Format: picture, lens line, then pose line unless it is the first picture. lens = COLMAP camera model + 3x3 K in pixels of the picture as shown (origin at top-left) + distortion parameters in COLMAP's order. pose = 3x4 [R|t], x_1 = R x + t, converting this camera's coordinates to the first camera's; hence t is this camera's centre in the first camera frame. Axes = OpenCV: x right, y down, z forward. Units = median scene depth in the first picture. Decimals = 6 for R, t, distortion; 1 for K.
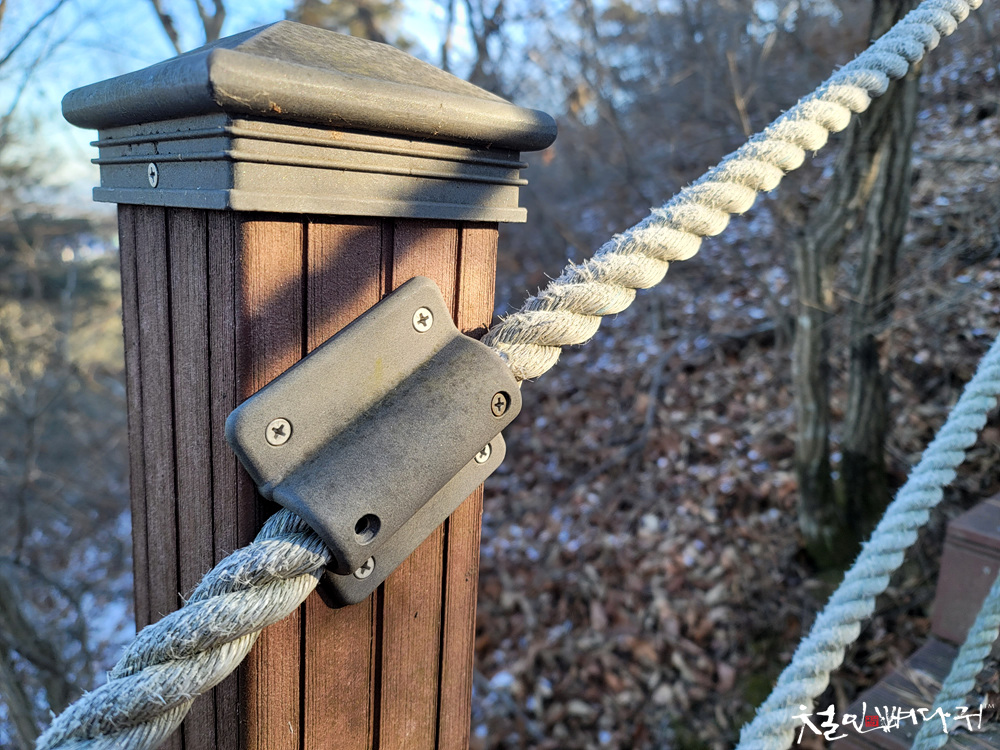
lens RADIAL K [[777.4, 0, 501.7], [0, 777.4, 406.4], [0, 0, 1]] dist [0.032121, 0.000870]
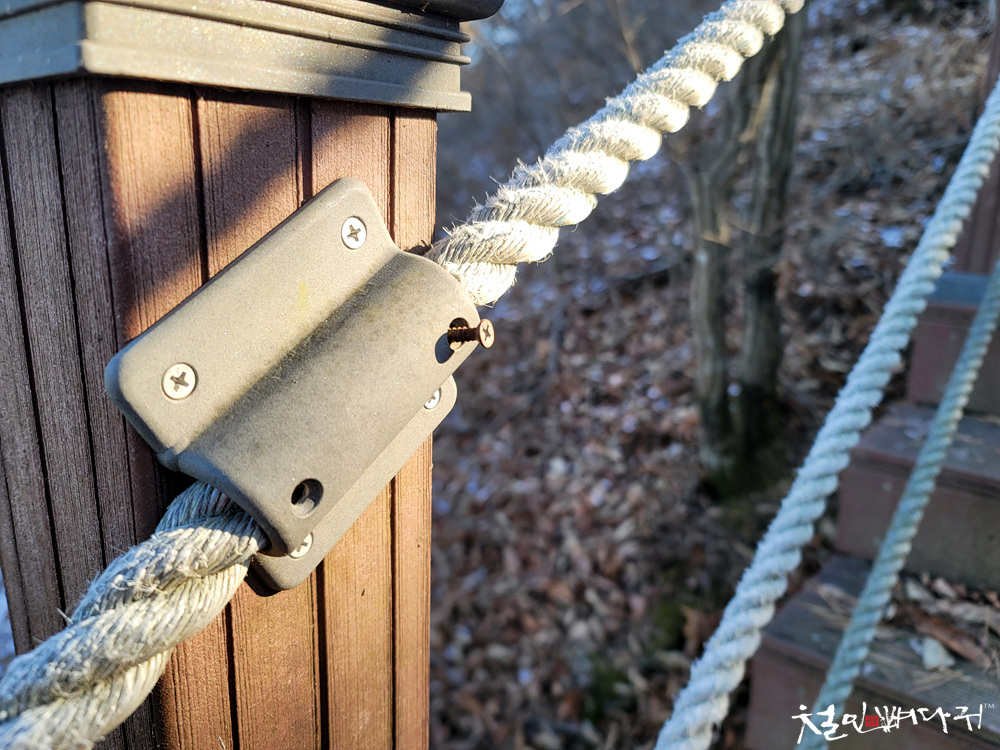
lens RADIAL K [[777.4, 0, 501.7], [0, 777.4, 406.4], [0, 0, 1]] dist [0.032121, 0.000870]
pose [[0.989966, -0.064549, 0.125701, -0.048549], [0.056692, 0.996266, 0.065111, 0.017385], [-0.129434, -0.057332, 0.989929, 0.136162]]
